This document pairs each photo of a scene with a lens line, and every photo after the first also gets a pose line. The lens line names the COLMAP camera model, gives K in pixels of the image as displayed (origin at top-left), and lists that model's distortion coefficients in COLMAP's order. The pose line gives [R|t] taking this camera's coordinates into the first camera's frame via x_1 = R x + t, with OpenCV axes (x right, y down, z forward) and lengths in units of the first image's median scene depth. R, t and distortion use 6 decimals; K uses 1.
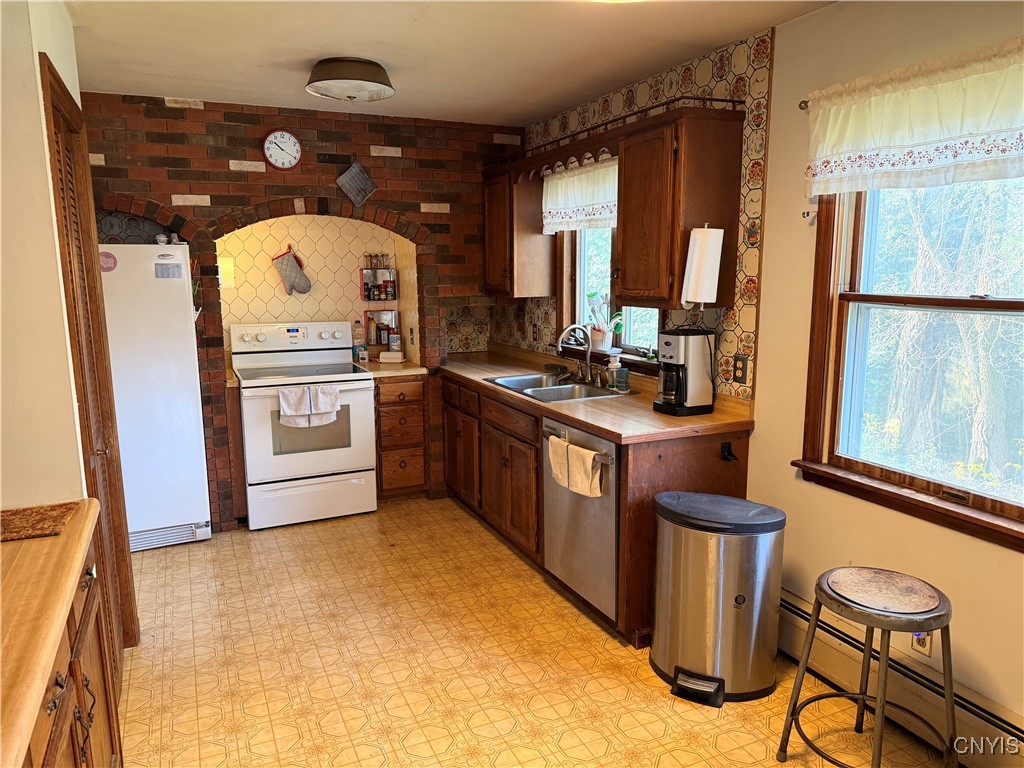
lens RADIAL K [[718.3, 0, 510.8], [0, 718.3, 387.4], [0, 0, 1]] dist [0.145603, -0.262802]
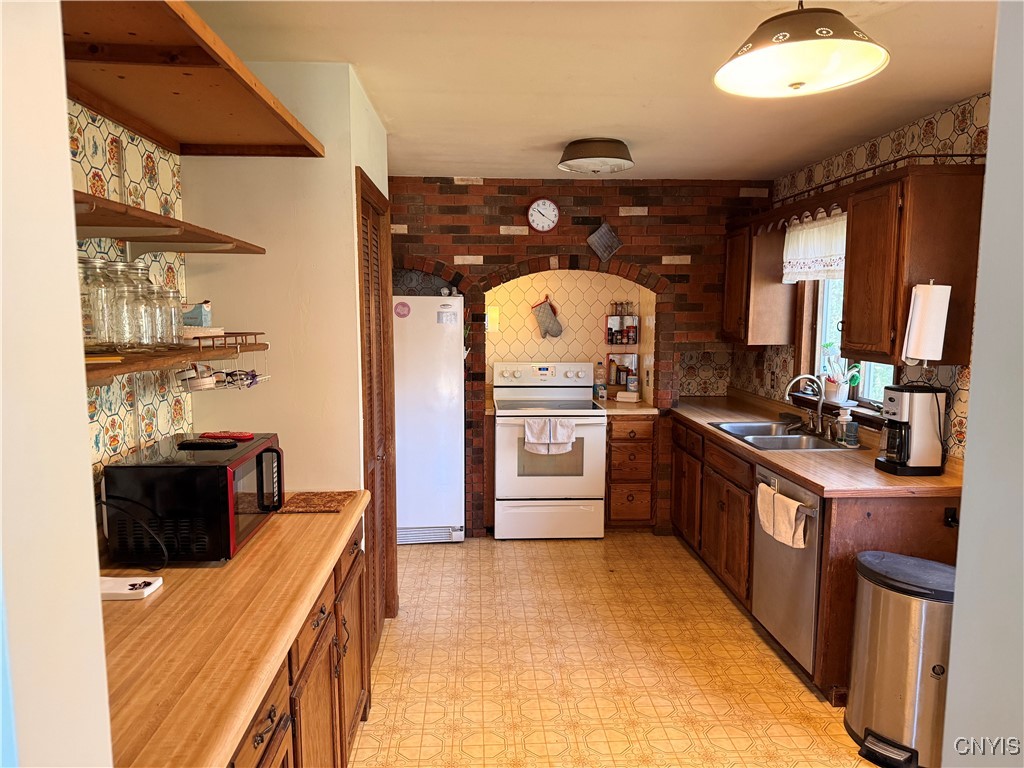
lens RADIAL K [[718.3, 0, 510.8], [0, 718.3, 387.4], [0, 0, 1]] dist [0.145603, -0.262802]
pose [[0.929130, 0.051426, -0.366160, 0.081030], [-0.070736, 0.996712, -0.039508, -0.001539], [0.362924, 0.062609, 0.929713, -0.080087]]
